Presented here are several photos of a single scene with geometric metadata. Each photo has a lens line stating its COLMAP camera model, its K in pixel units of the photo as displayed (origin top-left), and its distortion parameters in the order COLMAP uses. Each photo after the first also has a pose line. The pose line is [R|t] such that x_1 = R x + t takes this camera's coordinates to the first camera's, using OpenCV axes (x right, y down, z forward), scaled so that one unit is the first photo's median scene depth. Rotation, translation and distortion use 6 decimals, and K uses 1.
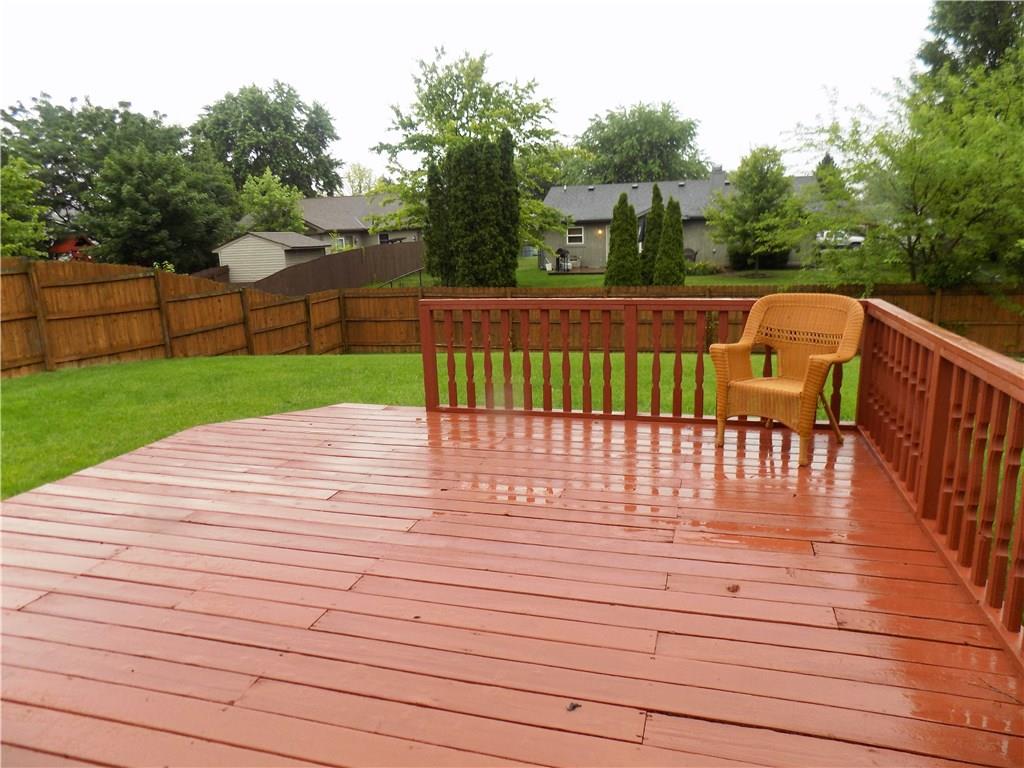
lens RADIAL K [[686.5, 0, 518.8], [0, 686.5, 390.9], [0, 0, 1]] dist [-0.074748, 0.075874]
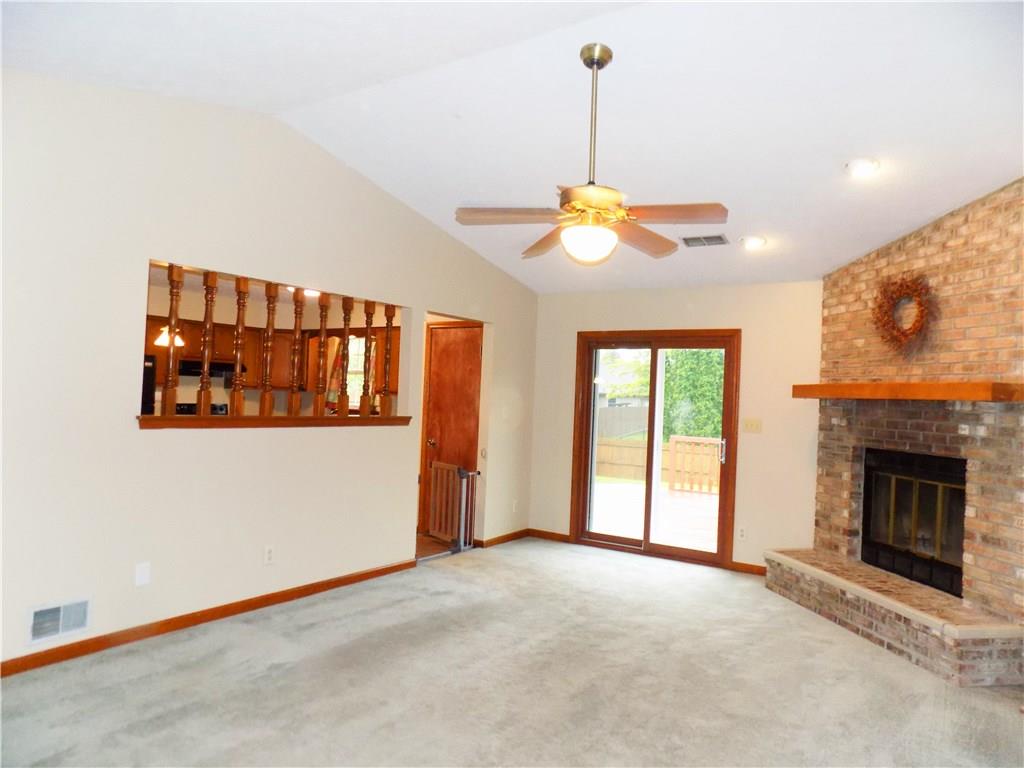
lens RADIAL K [[686.5, 0, 518.8], [0, 686.5, 390.9], [0, 0, 1]] dist [-0.074748, 0.075874]
pose [[0.952488, 0.071887, -0.295971, 0.000645], [-0.139181, 0.967084, -0.213019, 0.057607], [0.270915, 0.244092, 0.931141, -0.264086]]
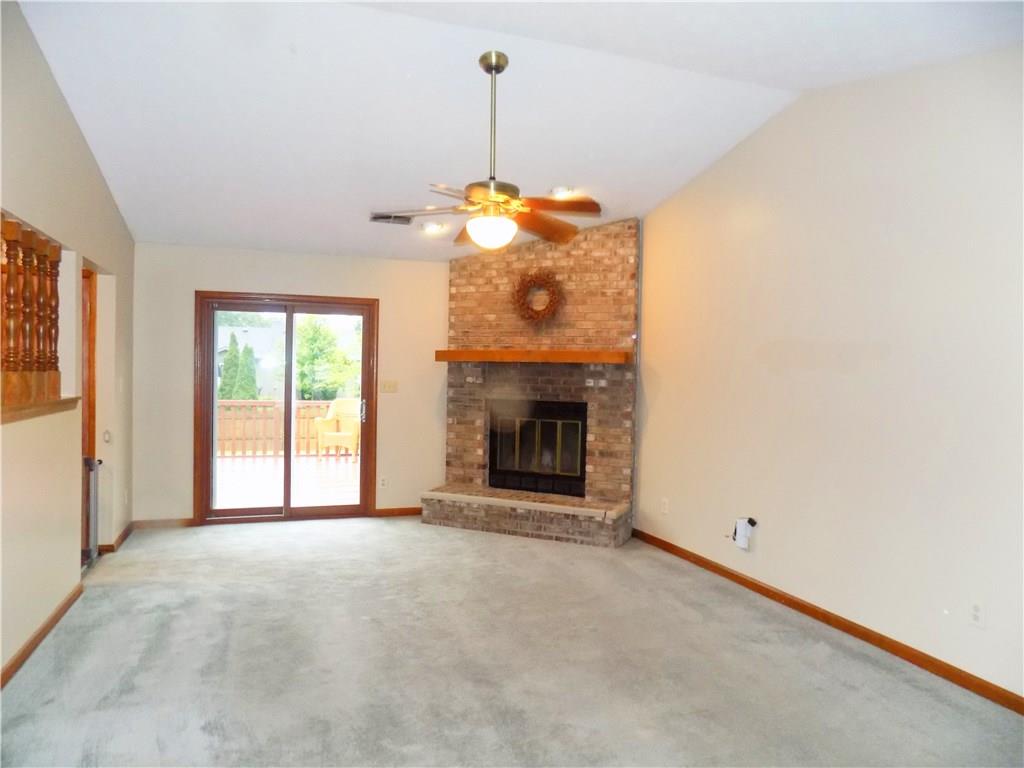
lens RADIAL K [[686.5, 0, 518.8], [0, 686.5, 390.9], [0, 0, 1]] dist [-0.074748, 0.075874]
pose [[0.804417, 0.032070, 0.593198, -0.109776], [0.087892, 0.981128, -0.172229, 0.059839], [-0.587527, 0.190681, 0.786418, -0.258006]]
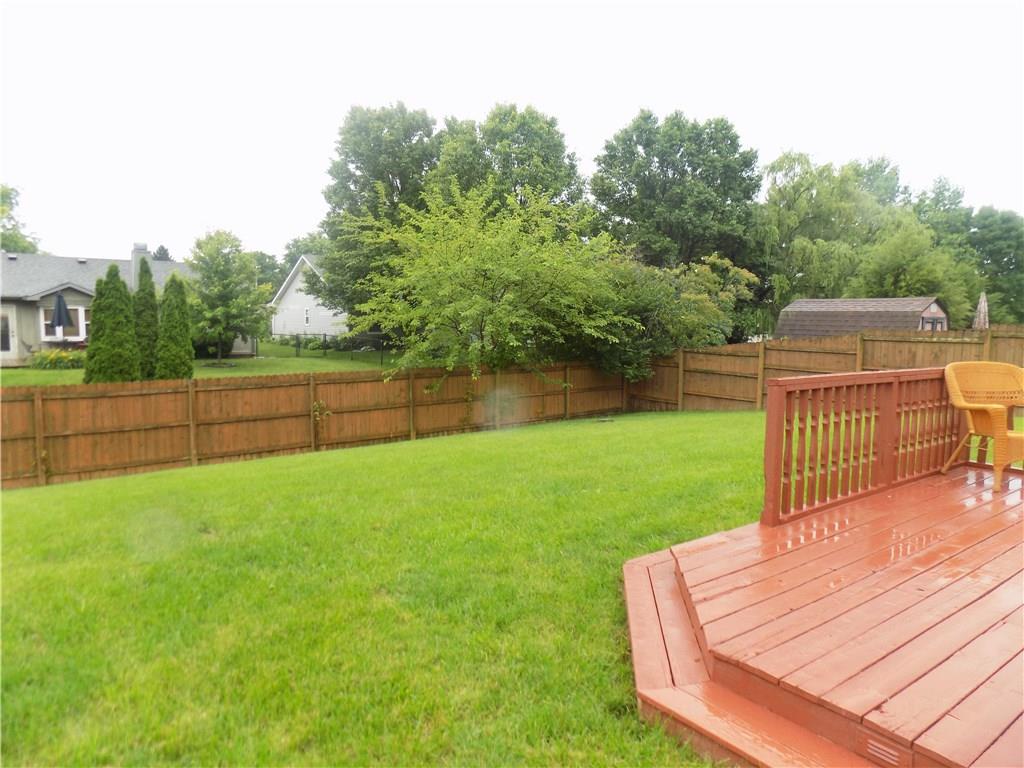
lens RADIAL K [[686.5, 0, 518.8], [0, 686.5, 390.9], [0, 0, 1]] dist [-0.074748, 0.075874]
pose [[0.589442, -0.047449, 0.806416, -0.207642], [0.154141, 0.986538, -0.054621, -0.027559], [-0.792968, 0.156497, 0.588821, 0.178778]]
